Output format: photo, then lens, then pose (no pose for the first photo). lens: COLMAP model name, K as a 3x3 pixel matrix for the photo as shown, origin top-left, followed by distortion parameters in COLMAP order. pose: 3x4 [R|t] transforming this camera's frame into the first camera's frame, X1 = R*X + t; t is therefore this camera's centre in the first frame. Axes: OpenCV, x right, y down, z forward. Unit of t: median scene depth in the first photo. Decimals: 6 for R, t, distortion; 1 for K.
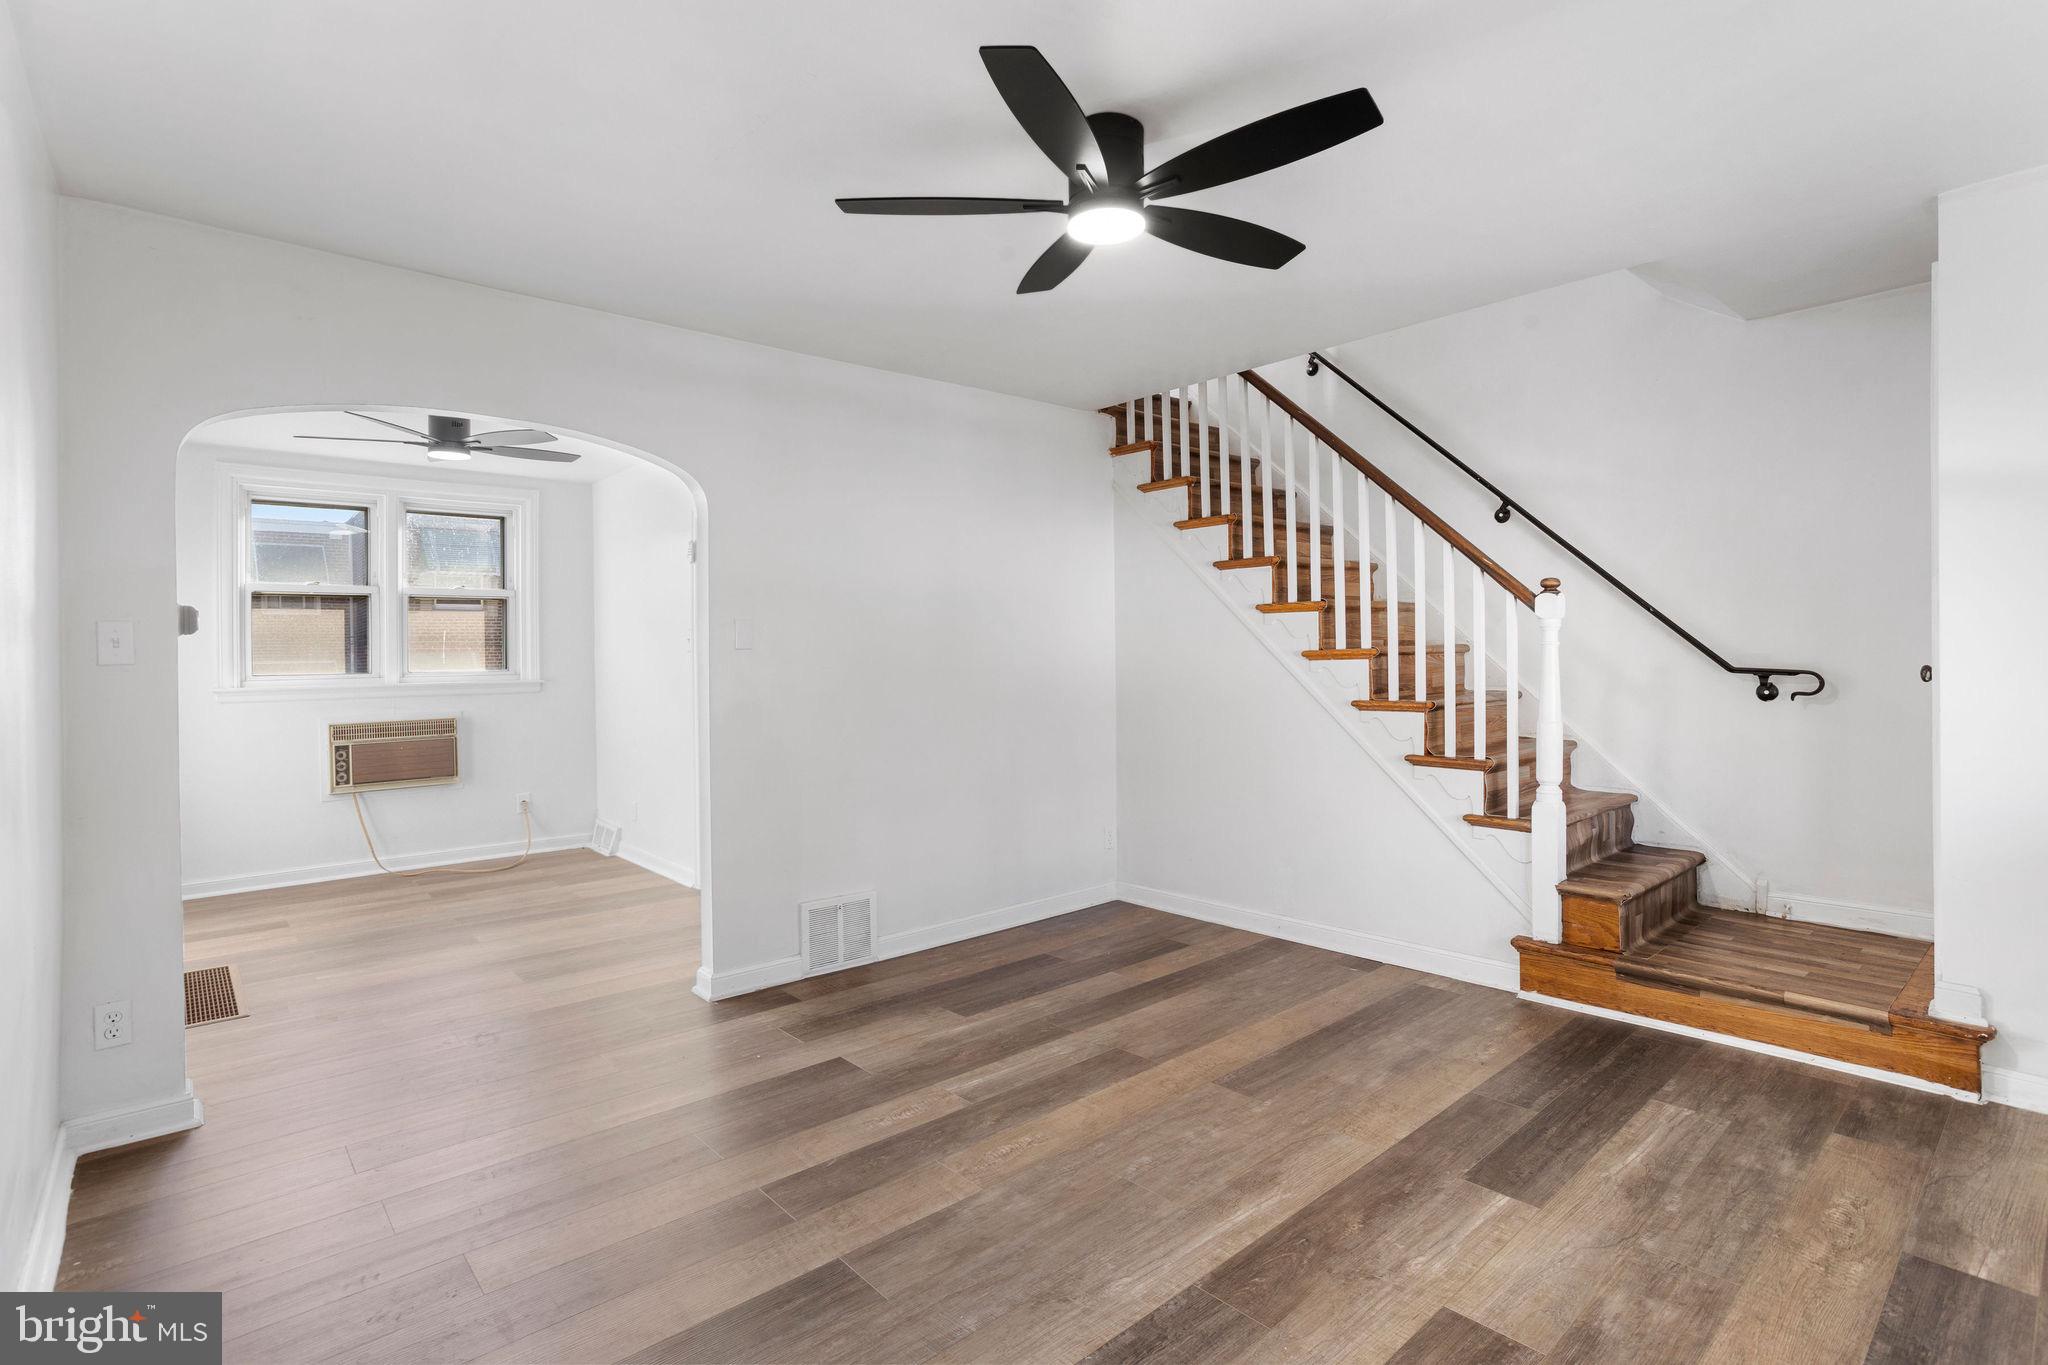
lens RADIAL K [[996.1, 0, 1038.4], [0, 996.1, 657.8], [0, 0, 1]] dist [-0.044694, 0.025596]
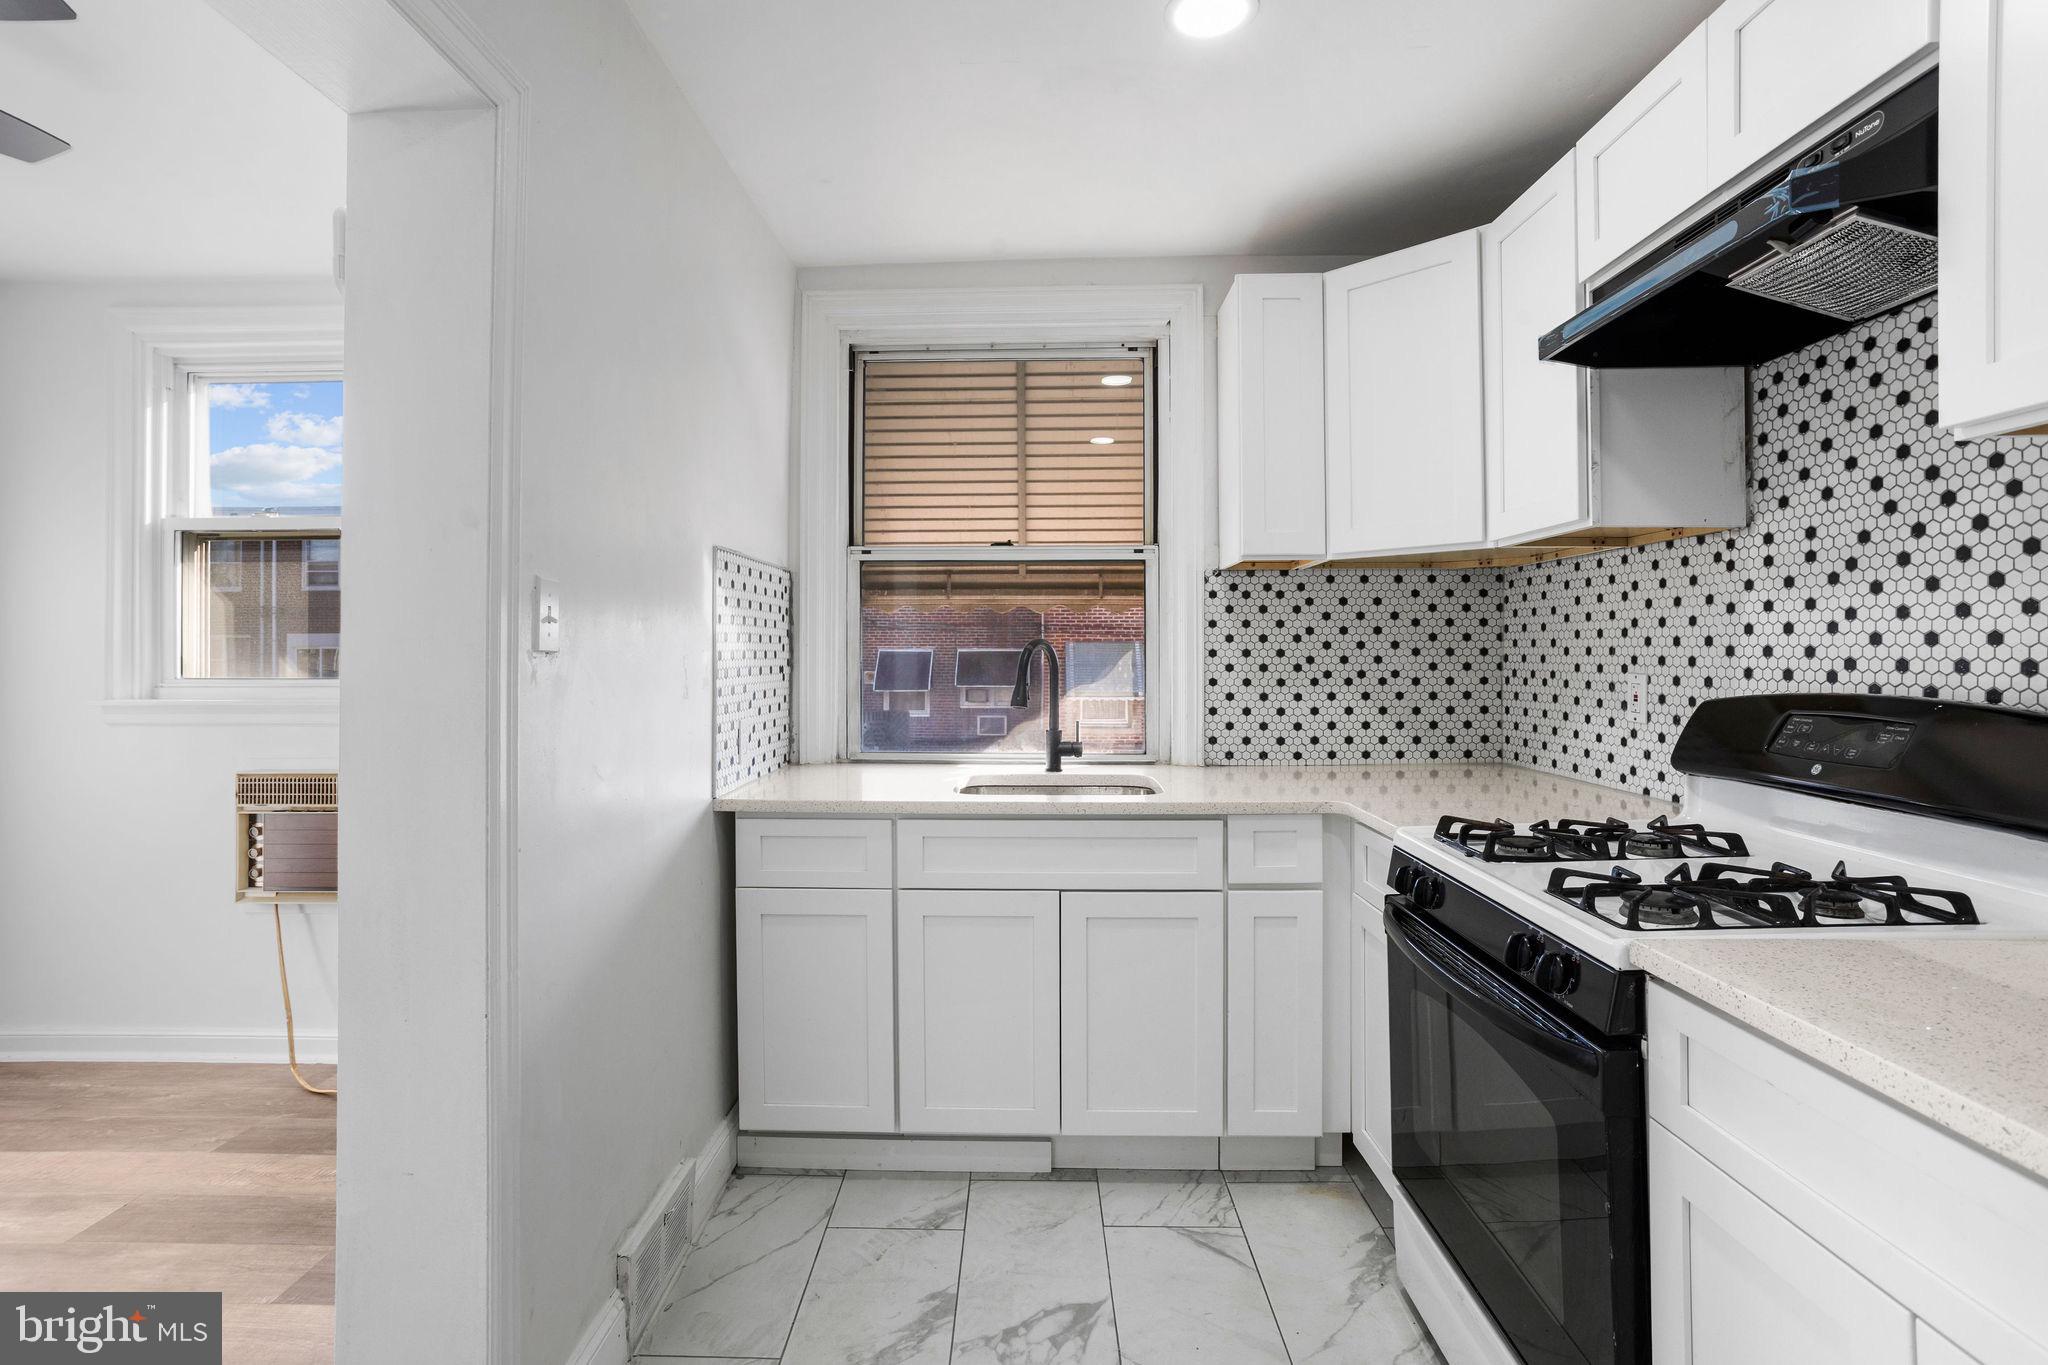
lens RADIAL K [[996.1, 0, 1000.8], [0, 996.1, 646.5], [0, 0, 1]] dist [-0.044694, 0.025596]
pose [[0.720494, 0.014072, -0.693318, -0.047856], [-0.012316, 0.999896, 0.007495, -0.010283], [0.693352, 0.003139, 0.720593, 0.870423]]
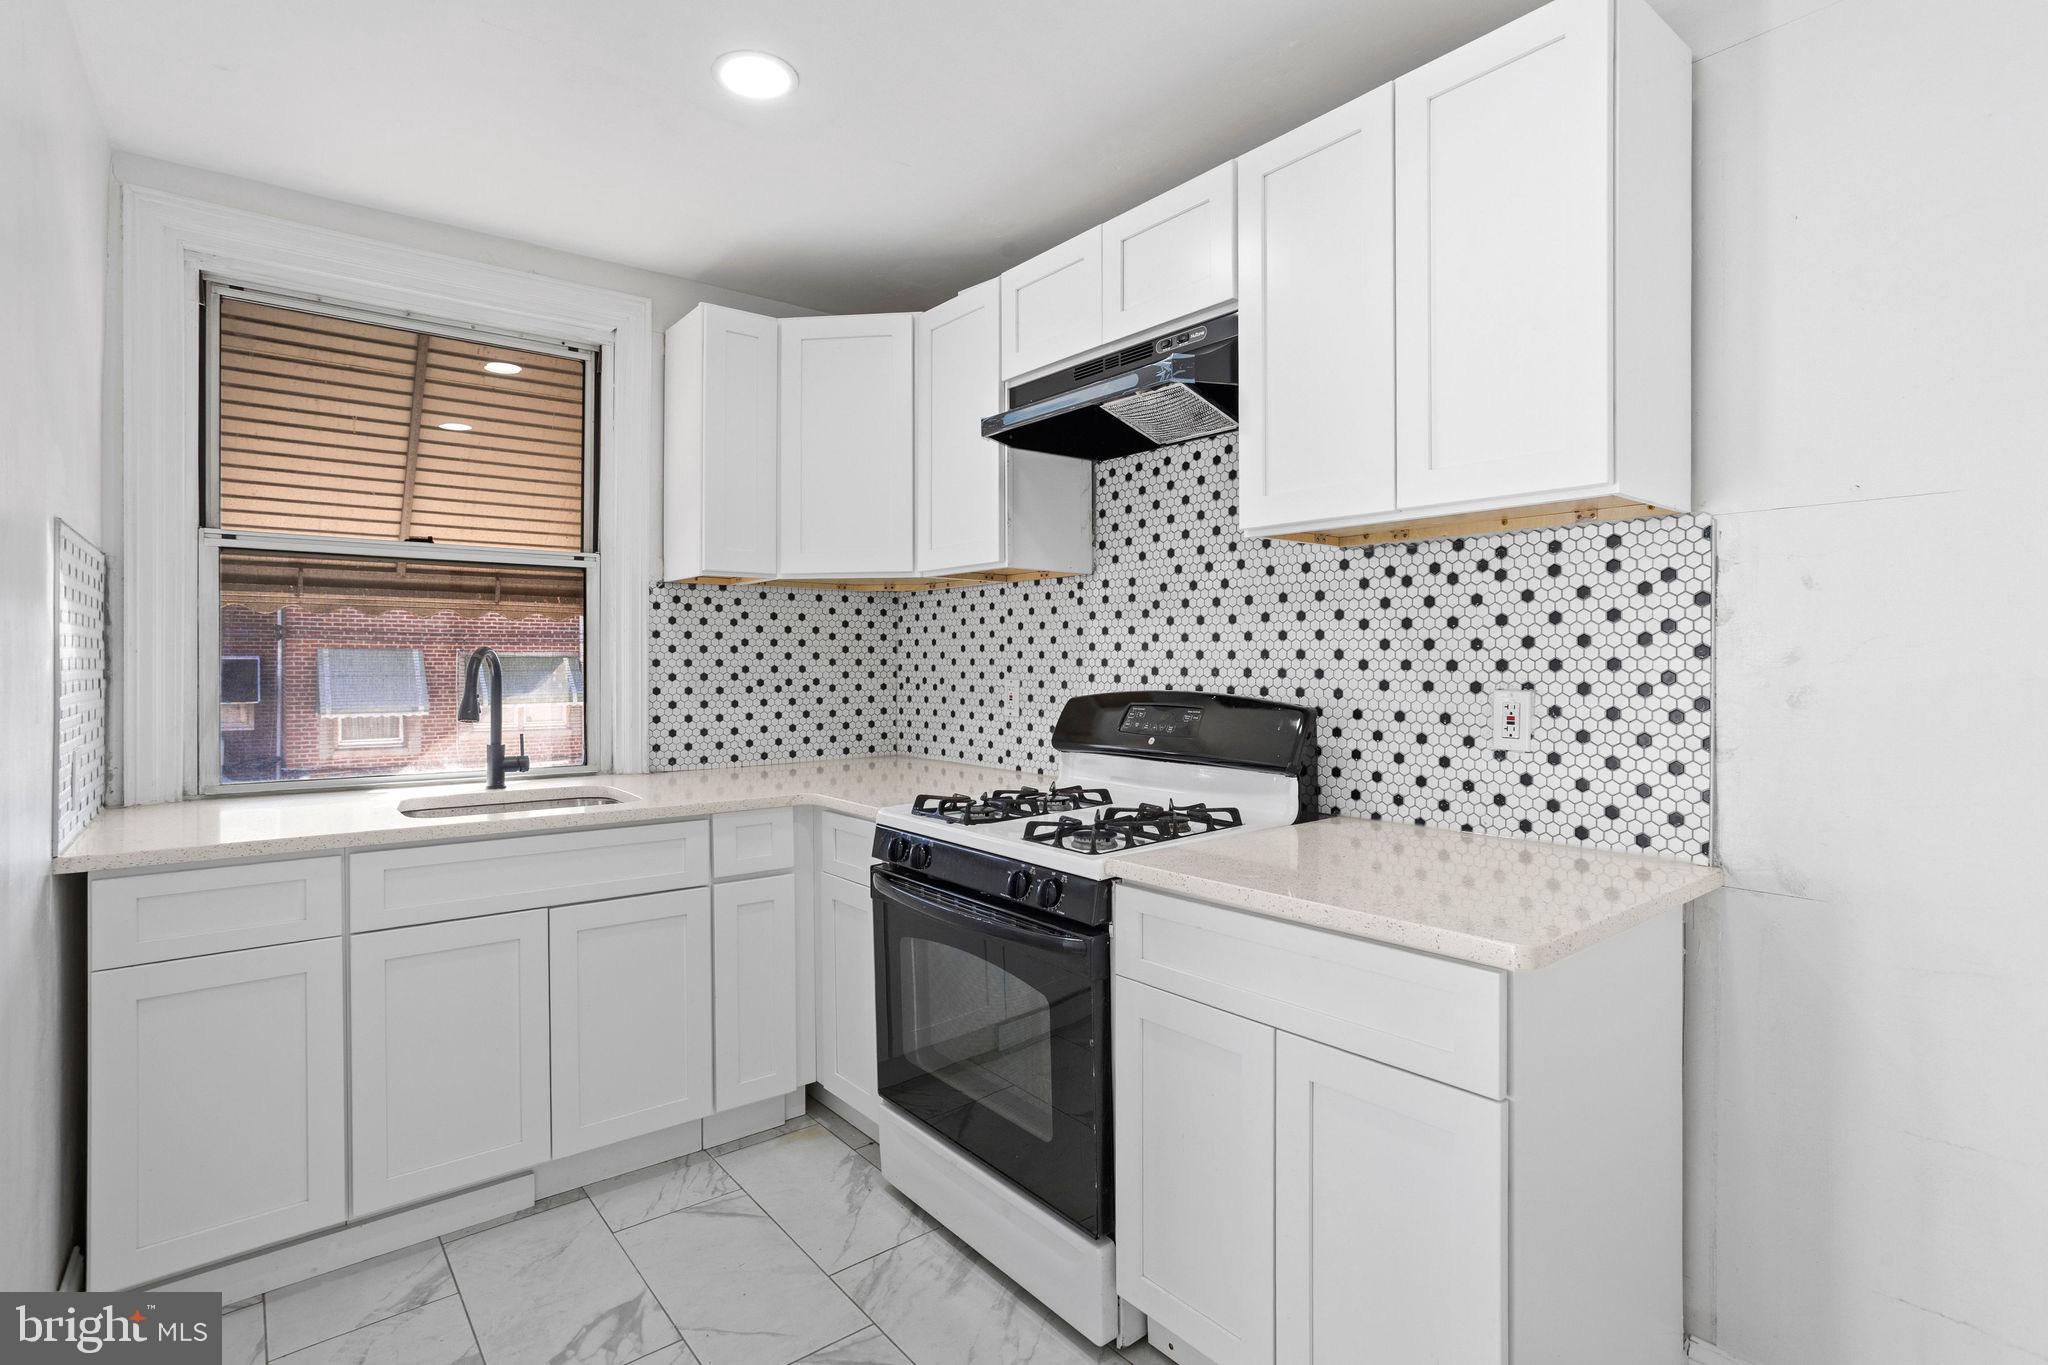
lens RADIAL K [[996.1, 0, 1011.7], [0, 996.1, 667.7], [0, 0, 1]] dist [-0.044694, 0.025596]
pose [[0.997997, 0.020774, -0.059754, -0.105213], [-0.020419, 0.999770, 0.006543, -0.009098], [0.059877, -0.005309, 0.998192, 0.804794]]
